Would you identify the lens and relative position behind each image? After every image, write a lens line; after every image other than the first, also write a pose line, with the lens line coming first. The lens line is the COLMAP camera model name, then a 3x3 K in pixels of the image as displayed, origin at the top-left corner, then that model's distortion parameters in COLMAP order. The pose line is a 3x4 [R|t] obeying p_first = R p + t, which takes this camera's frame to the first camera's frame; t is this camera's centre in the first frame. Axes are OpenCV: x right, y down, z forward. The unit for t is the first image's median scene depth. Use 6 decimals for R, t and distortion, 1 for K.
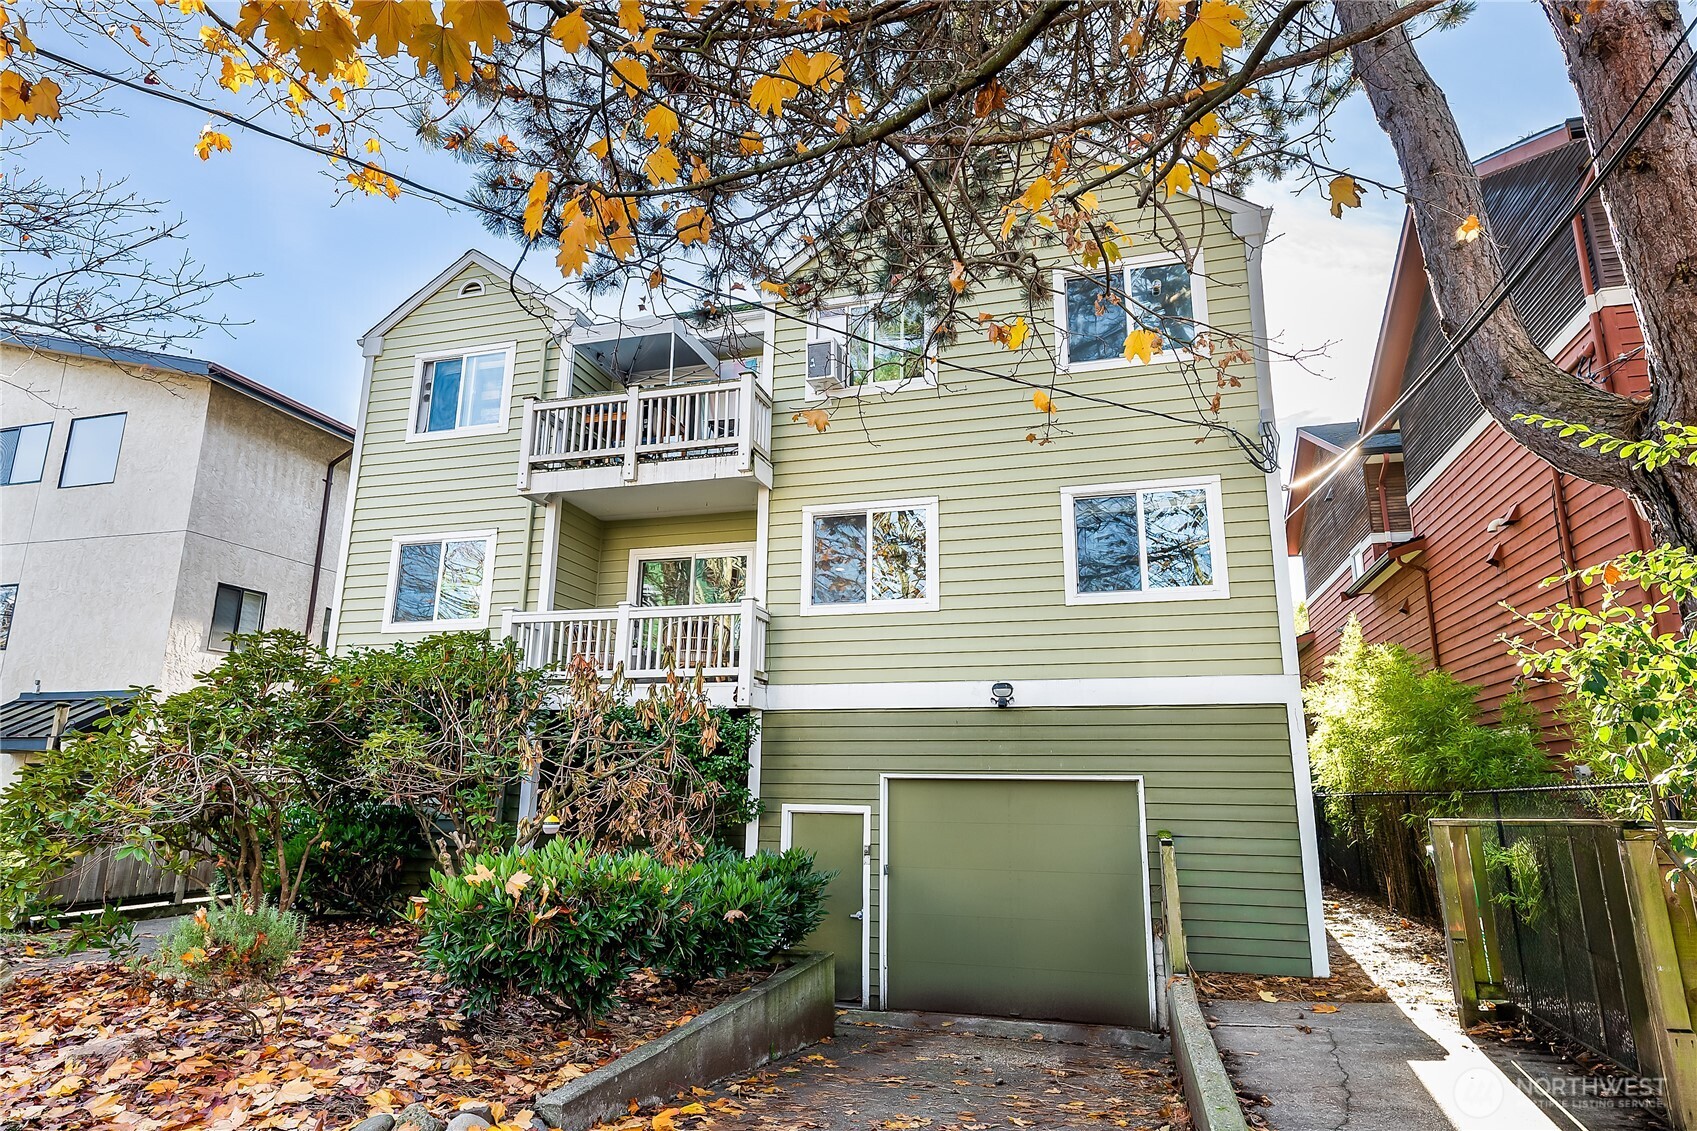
lens RADIAL K [[936.4, 0, 874.2], [0, 936.4, 569.3], [0, 0, 1]] dist [0.002619, 0.000551]
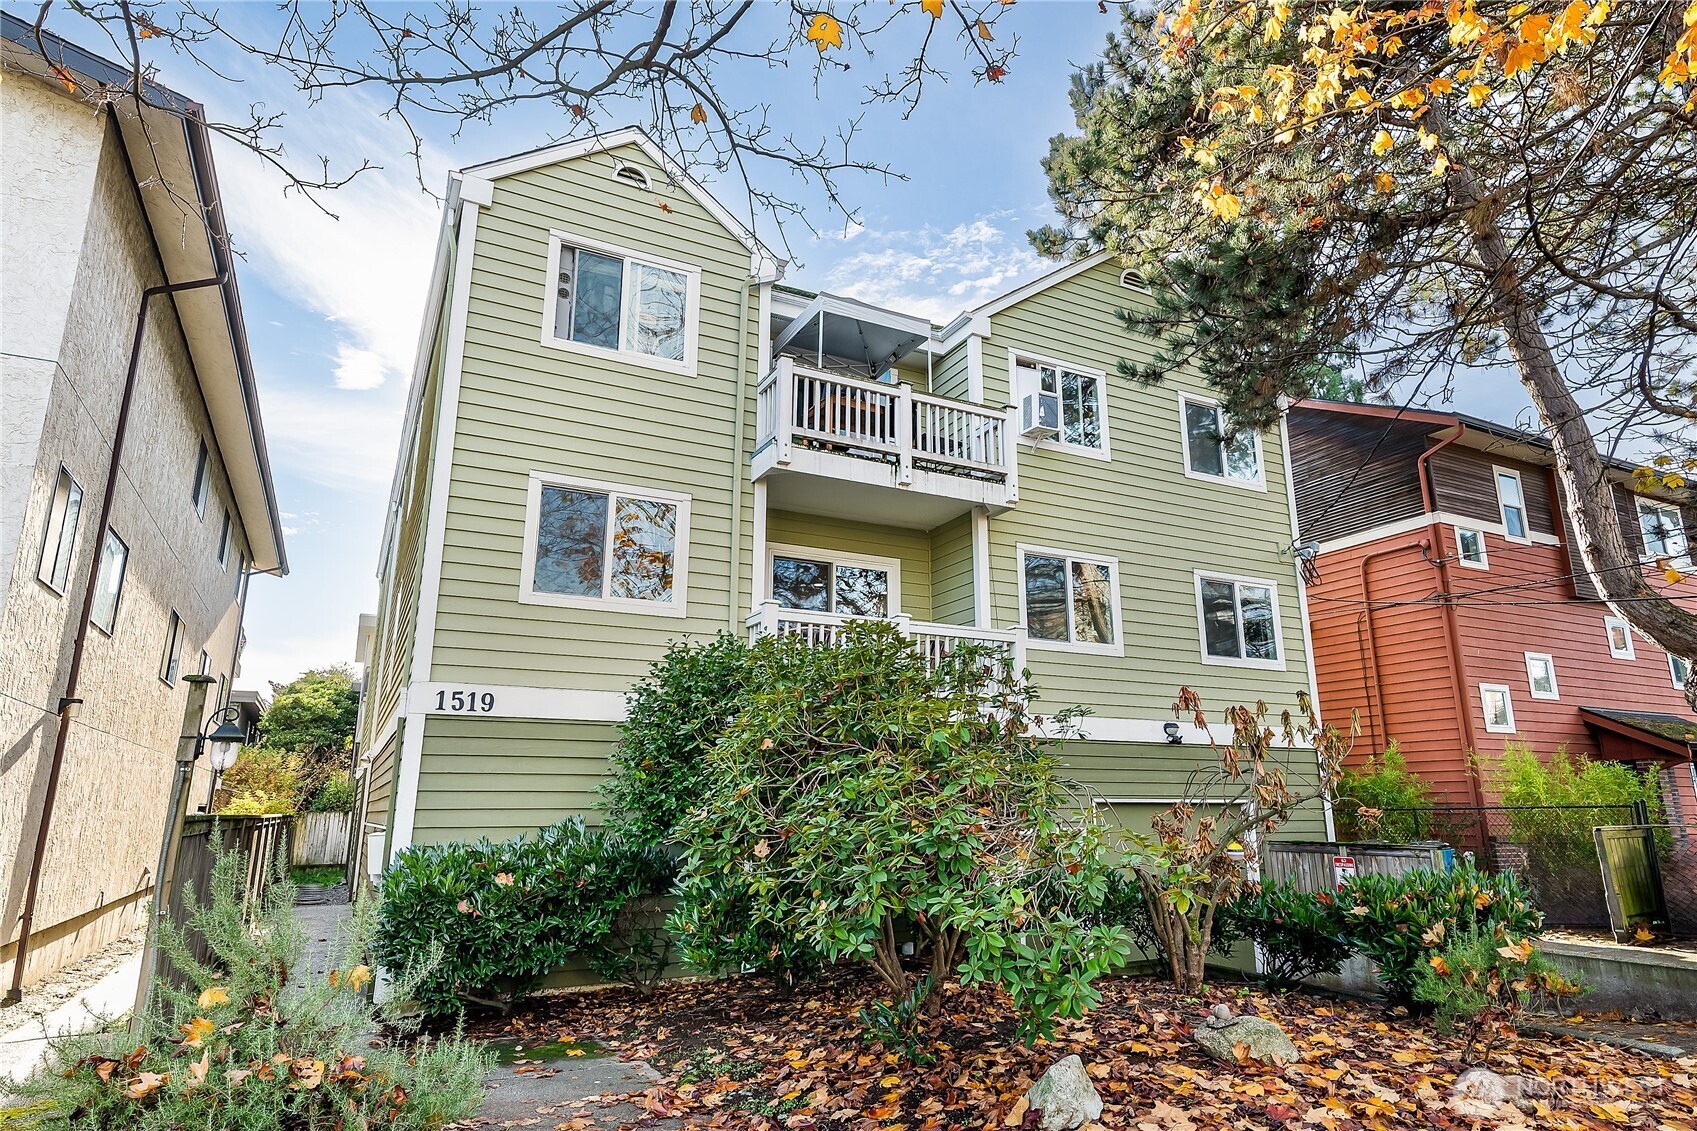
lens RADIAL K [[951.2, 0, 848.5], [0, 951.2, 565.5], [0, 0, 1]] dist [0.001368, 0.000142]
pose [[0.743267, 0.153605, 0.651121, -0.860383], [-0.151256, 0.986666, -0.060101, 0.048472], [-0.651671, -0.053815, 0.756590, 0.296212]]
